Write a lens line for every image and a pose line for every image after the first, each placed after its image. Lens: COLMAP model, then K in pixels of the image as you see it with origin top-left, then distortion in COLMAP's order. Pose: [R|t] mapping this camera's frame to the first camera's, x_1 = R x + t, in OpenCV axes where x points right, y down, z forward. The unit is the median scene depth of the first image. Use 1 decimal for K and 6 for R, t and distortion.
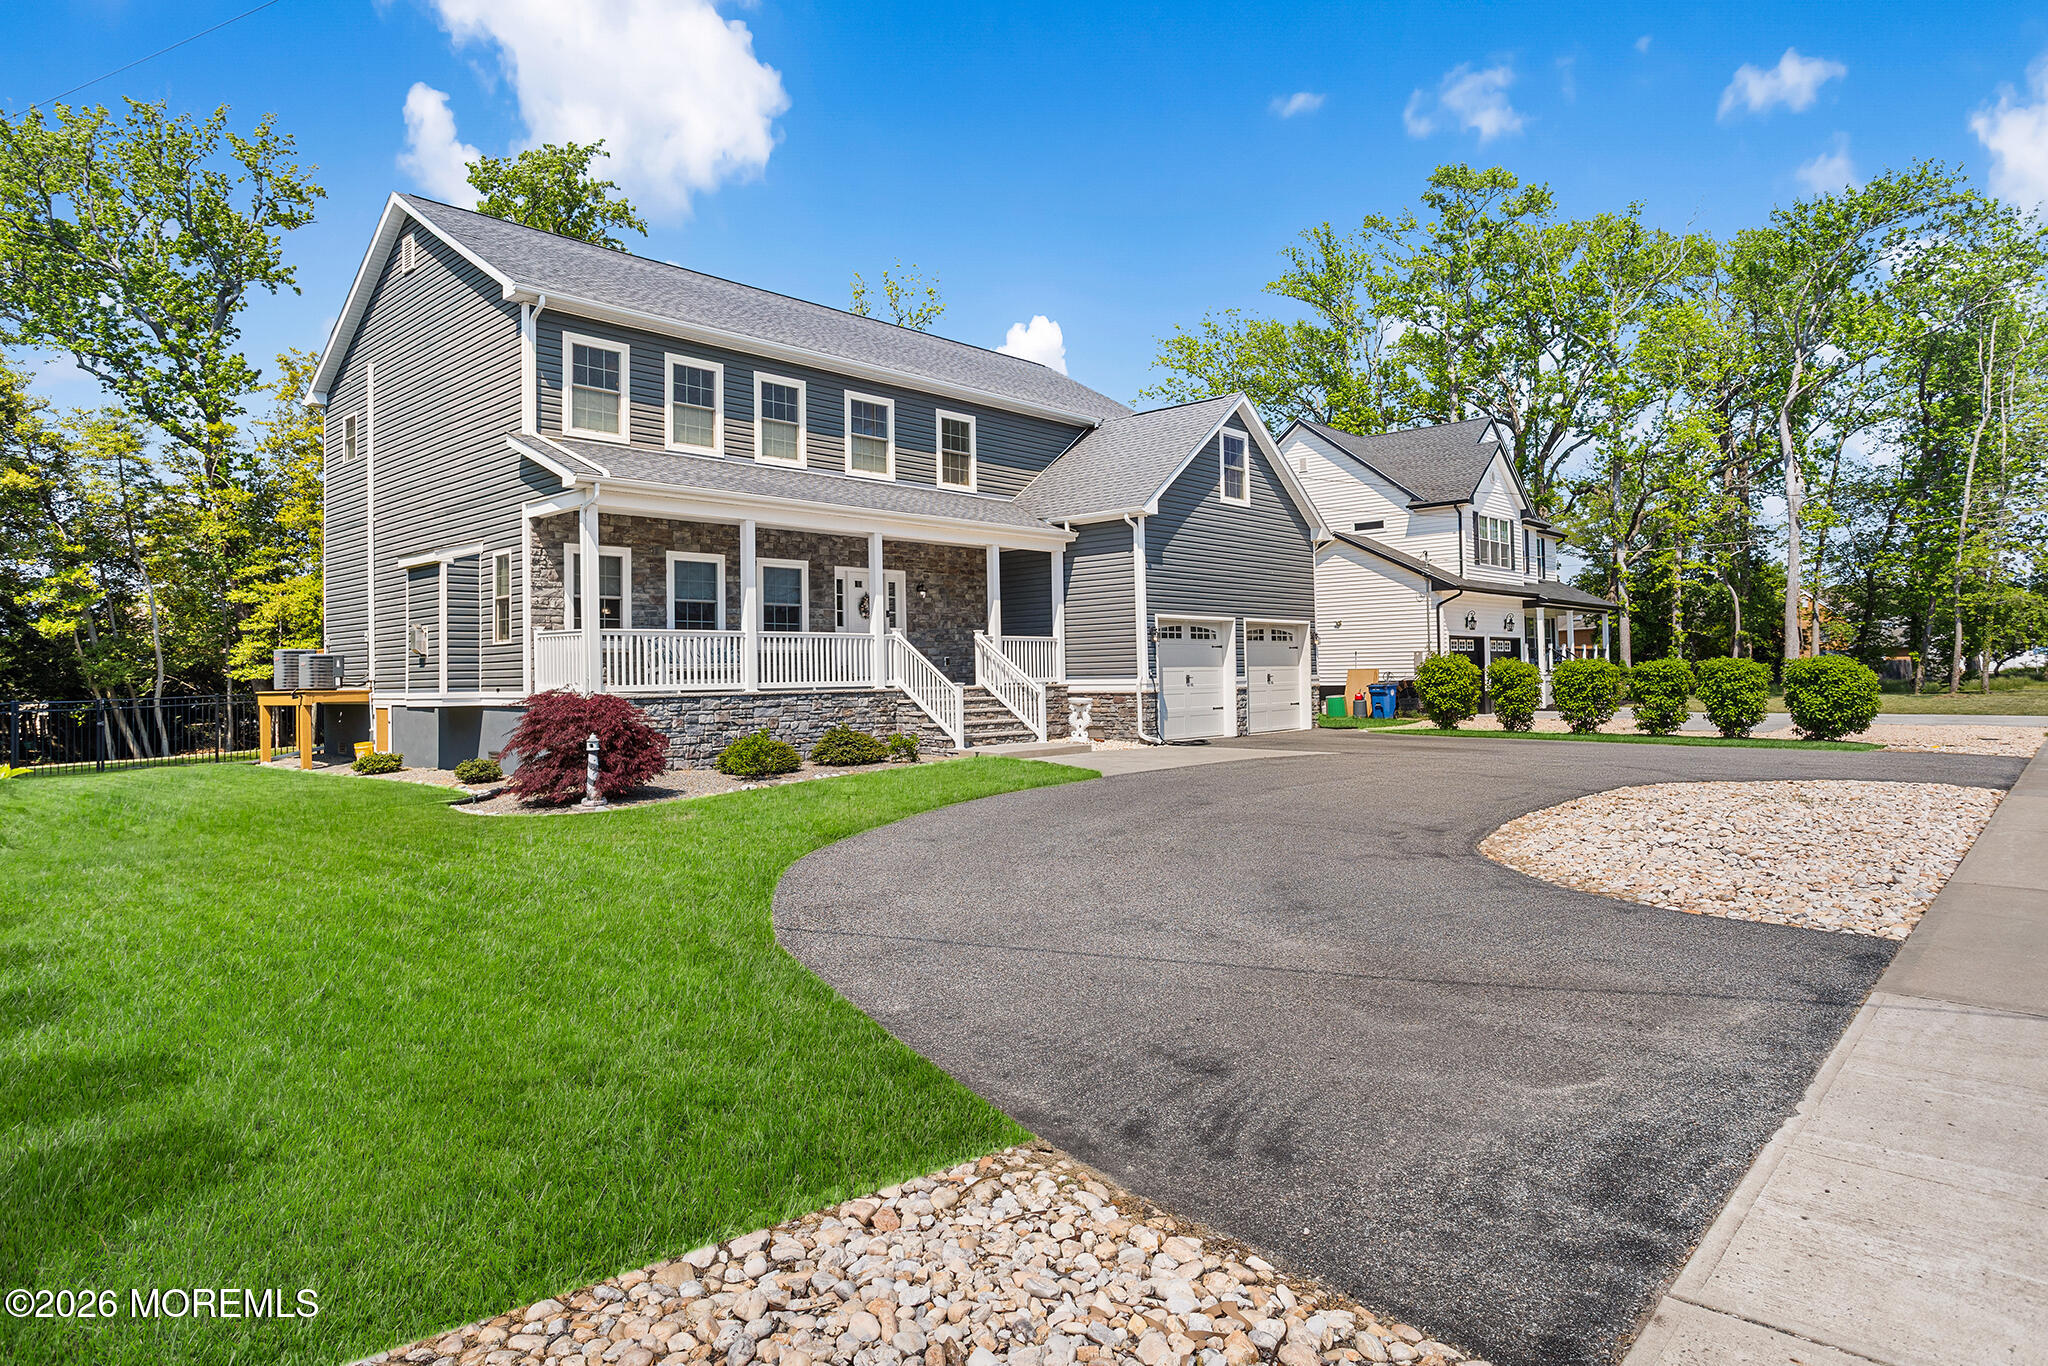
lens RADIAL K [[1176.3, 0, 1024.0], [0, 1176.3, 683.0], [0, 0, 1]] dist [0.083040, -0.000177]
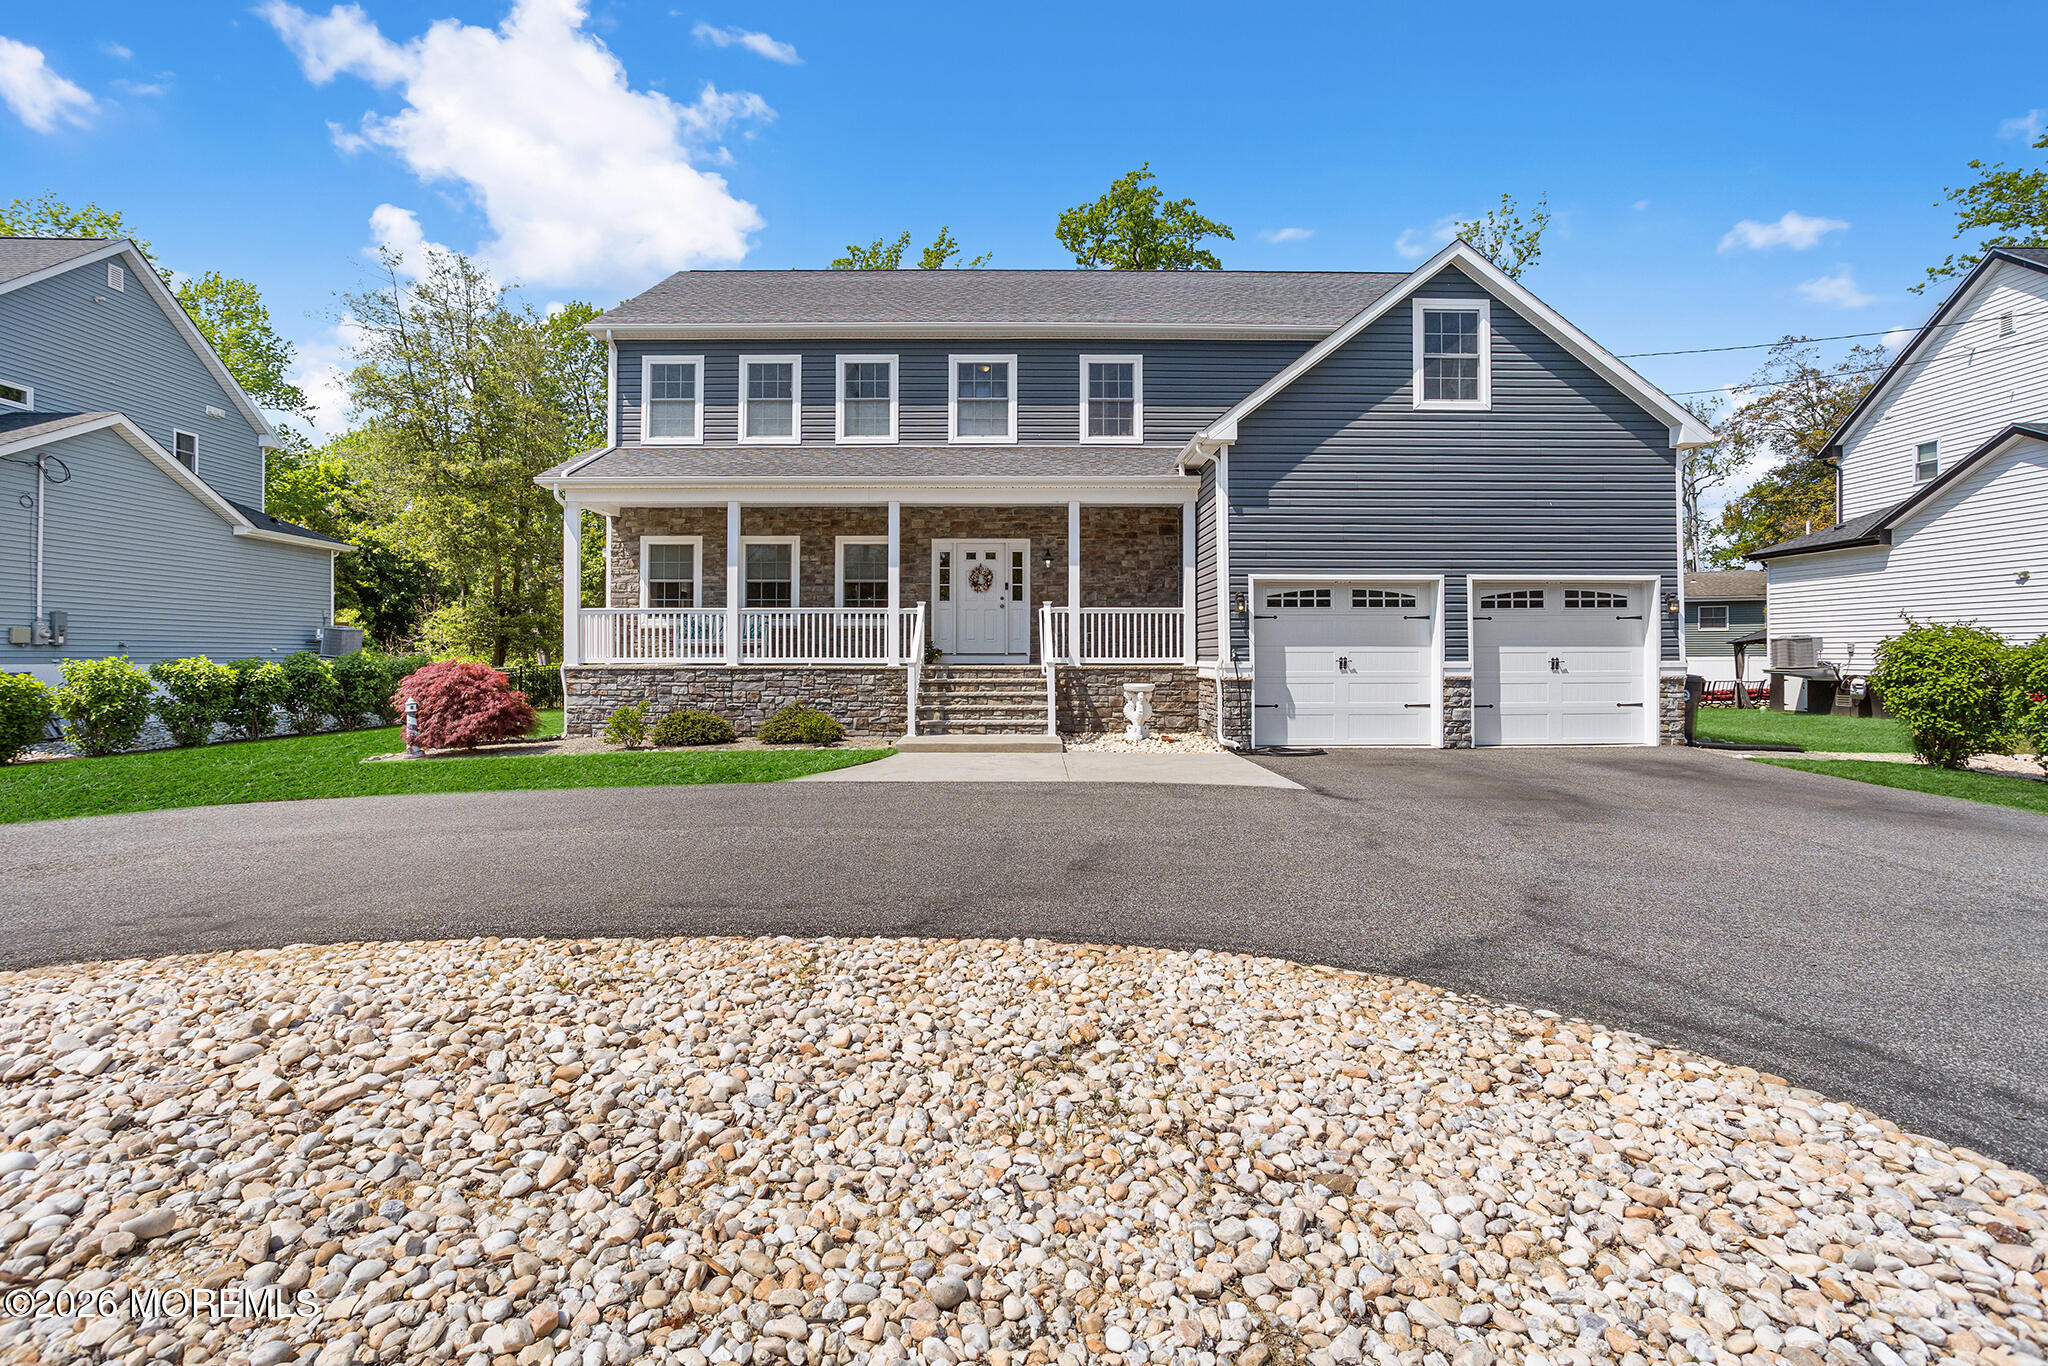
lens RADIAL K [[1001.5, 0, 1024.0], [0, 1001.5, 683.0], [0, 0, 1]] dist [-0.003670, -0.000241]
pose [[0.696866, 0.035352, -0.716330, 0.482159], [-0.016018, 0.999302, 0.033735, -0.009542], [0.717023, -0.012035, 0.696946, 0.473064]]
